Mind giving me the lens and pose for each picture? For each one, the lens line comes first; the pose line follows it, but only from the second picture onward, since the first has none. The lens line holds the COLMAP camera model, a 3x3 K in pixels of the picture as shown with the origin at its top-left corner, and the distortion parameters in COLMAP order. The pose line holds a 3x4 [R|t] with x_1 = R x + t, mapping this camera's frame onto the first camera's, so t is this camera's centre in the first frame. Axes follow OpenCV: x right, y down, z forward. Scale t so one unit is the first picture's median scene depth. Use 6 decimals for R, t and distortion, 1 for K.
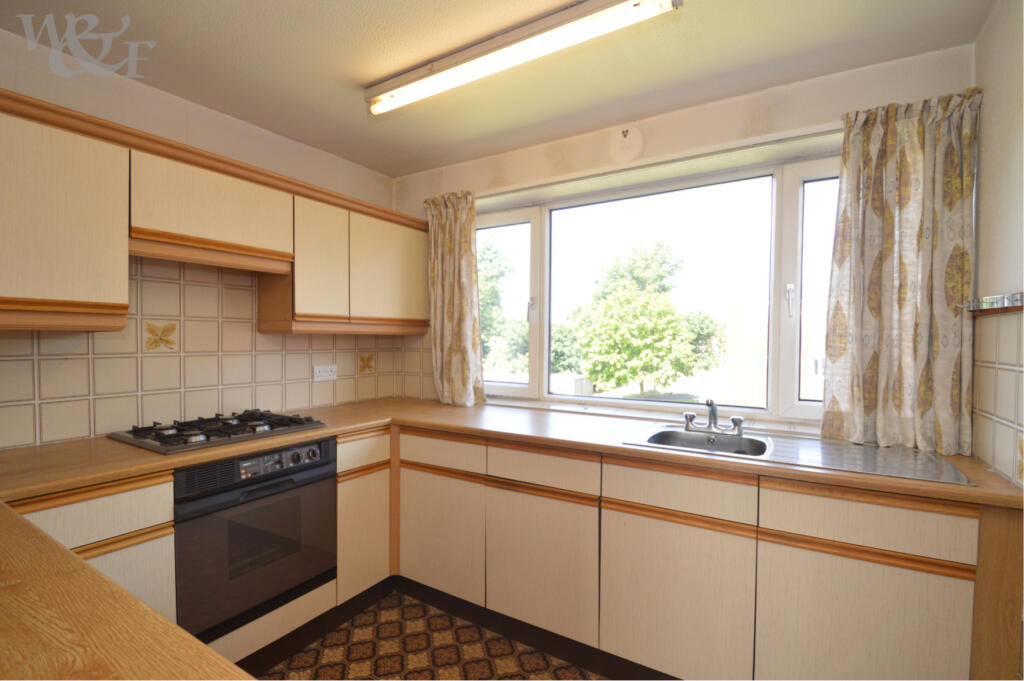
lens RADIAL K [[484.4, 0, 512.0], [0, 484.4, 340.5], [0, 0, 1]] dist [-0.002261, -0.000252]
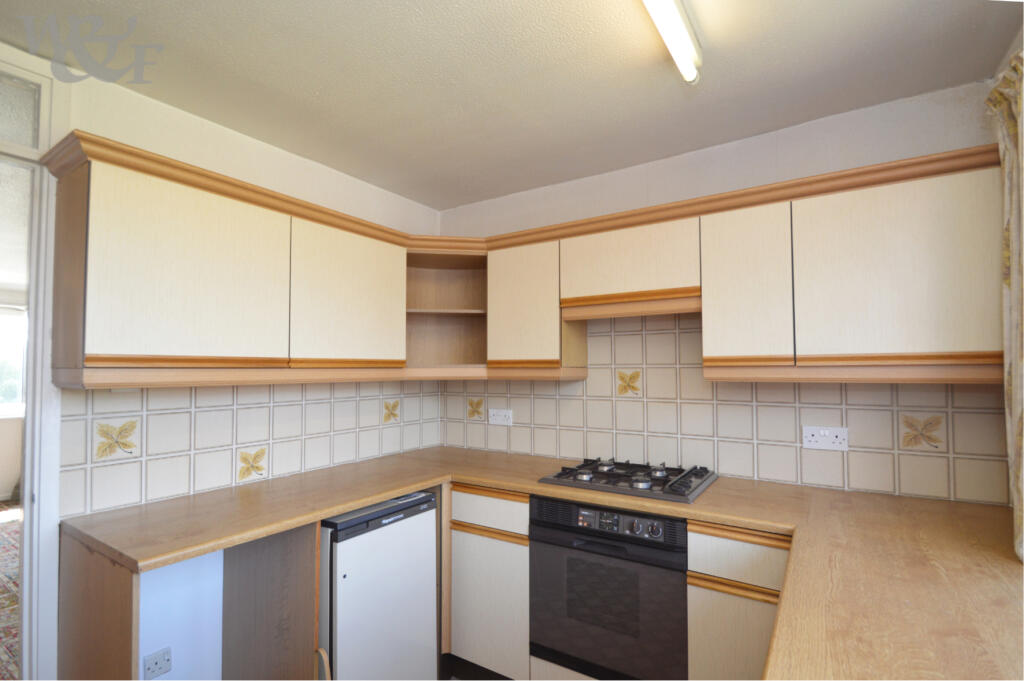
lens RADIAL K [[484.4, 0, 512.0], [0, 484.4, 340.5], [0, 0, 1]] dist [-0.002261, -0.000252]
pose [[-0.028560, -0.080275, -0.996364, 0.416998], [-0.010838, 0.996736, -0.079994, -0.013967], [0.999533, 0.008514, -0.029337, 0.759847]]
